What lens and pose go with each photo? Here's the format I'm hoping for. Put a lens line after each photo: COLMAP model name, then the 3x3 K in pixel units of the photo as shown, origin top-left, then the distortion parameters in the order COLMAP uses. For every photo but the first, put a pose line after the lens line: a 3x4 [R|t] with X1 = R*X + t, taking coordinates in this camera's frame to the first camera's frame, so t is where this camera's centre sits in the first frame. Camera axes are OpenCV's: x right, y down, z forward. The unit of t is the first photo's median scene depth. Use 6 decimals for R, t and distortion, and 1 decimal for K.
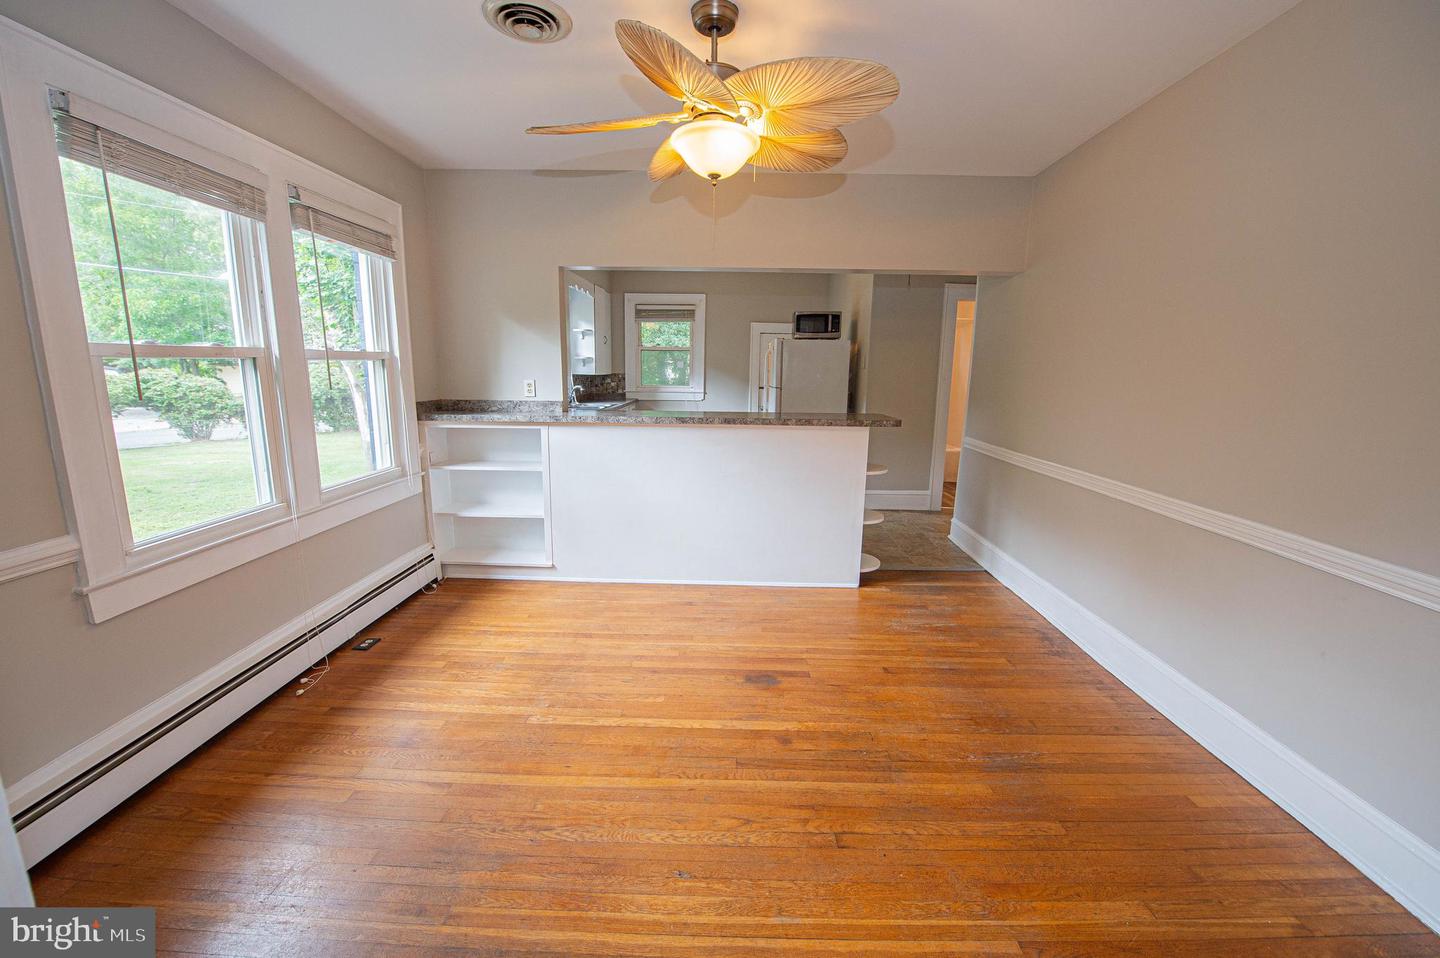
lens RADIAL K [[588.0, 0, 718.2], [0, 588.0, 478.2], [0, 0, 1]] dist [-0.012312, -0.005197]
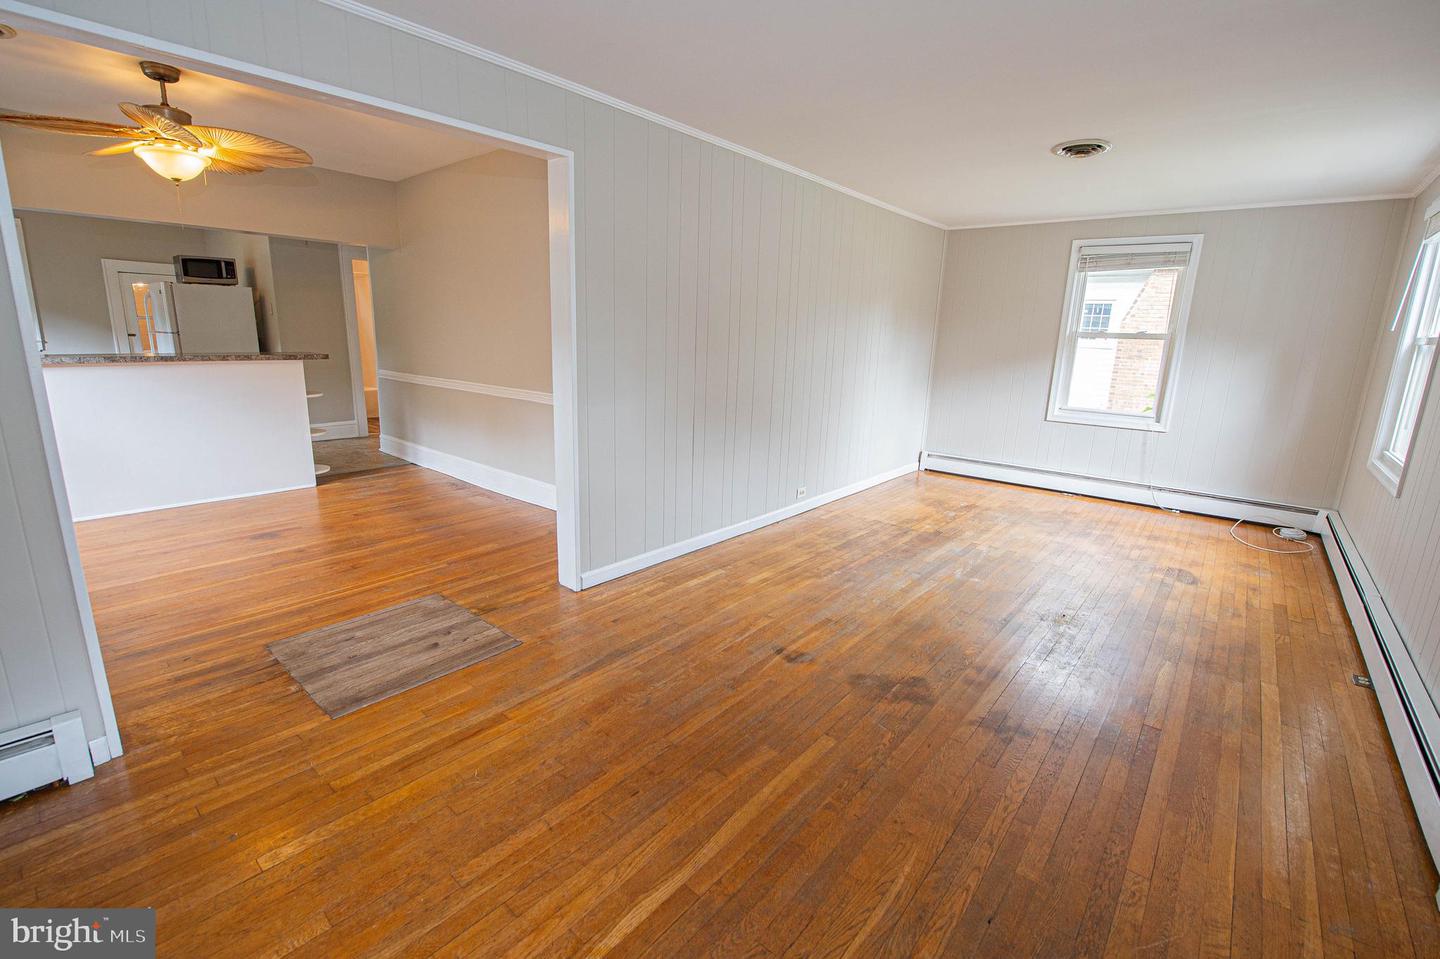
lens RADIAL K [[645.9, 0, 720.0], [0, 645.9, 479.5], [0, 0, 1]] dist [-0.015205, 0.000061]
pose [[0.628719, -0.168379, 0.759184, -0.272094], [0.121604, 0.985554, 0.117880, 0.112764], [-0.768065, 0.018206, 0.640113, -0.586594]]
